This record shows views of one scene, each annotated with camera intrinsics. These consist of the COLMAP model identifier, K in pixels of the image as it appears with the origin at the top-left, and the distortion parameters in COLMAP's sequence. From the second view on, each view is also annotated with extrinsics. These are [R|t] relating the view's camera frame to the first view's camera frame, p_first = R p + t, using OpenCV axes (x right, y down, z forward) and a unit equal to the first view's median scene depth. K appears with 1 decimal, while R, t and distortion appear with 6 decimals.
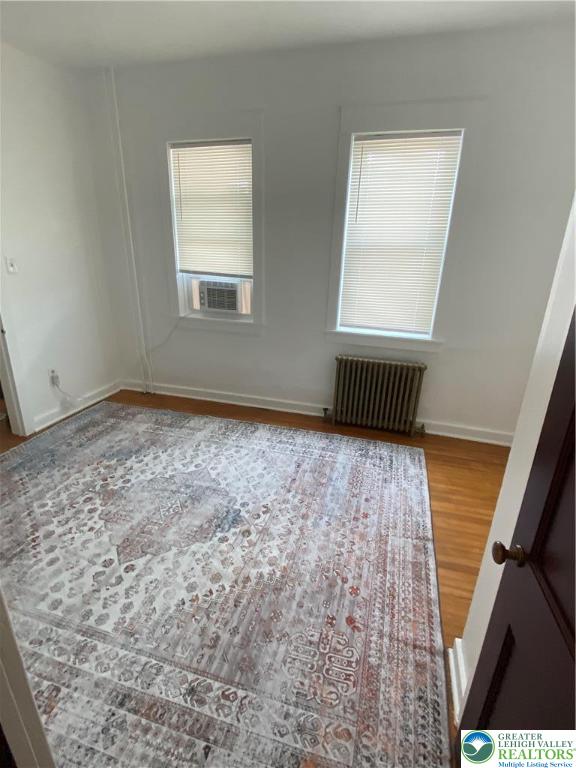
lens RADIAL K [[378.9, 0, 288.0], [0, 378.9, 384.0], [0, 0, 1]] dist [0.047905, -0.040513]
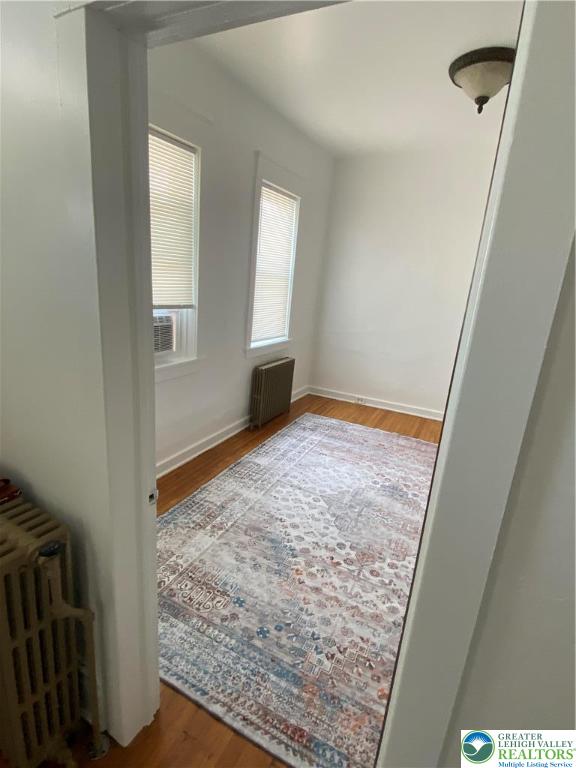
lens RADIAL K [[378.9, 0, 288.0], [0, 378.9, 384.0], [0, 0, 1]] dist [0.047905, -0.040513]
pose [[0.190507, -0.283303, 0.939918, -1.077629], [0.276552, 0.934164, 0.225516, -0.303379], [-0.941927, 0.216974, 0.256313, 0.743282]]
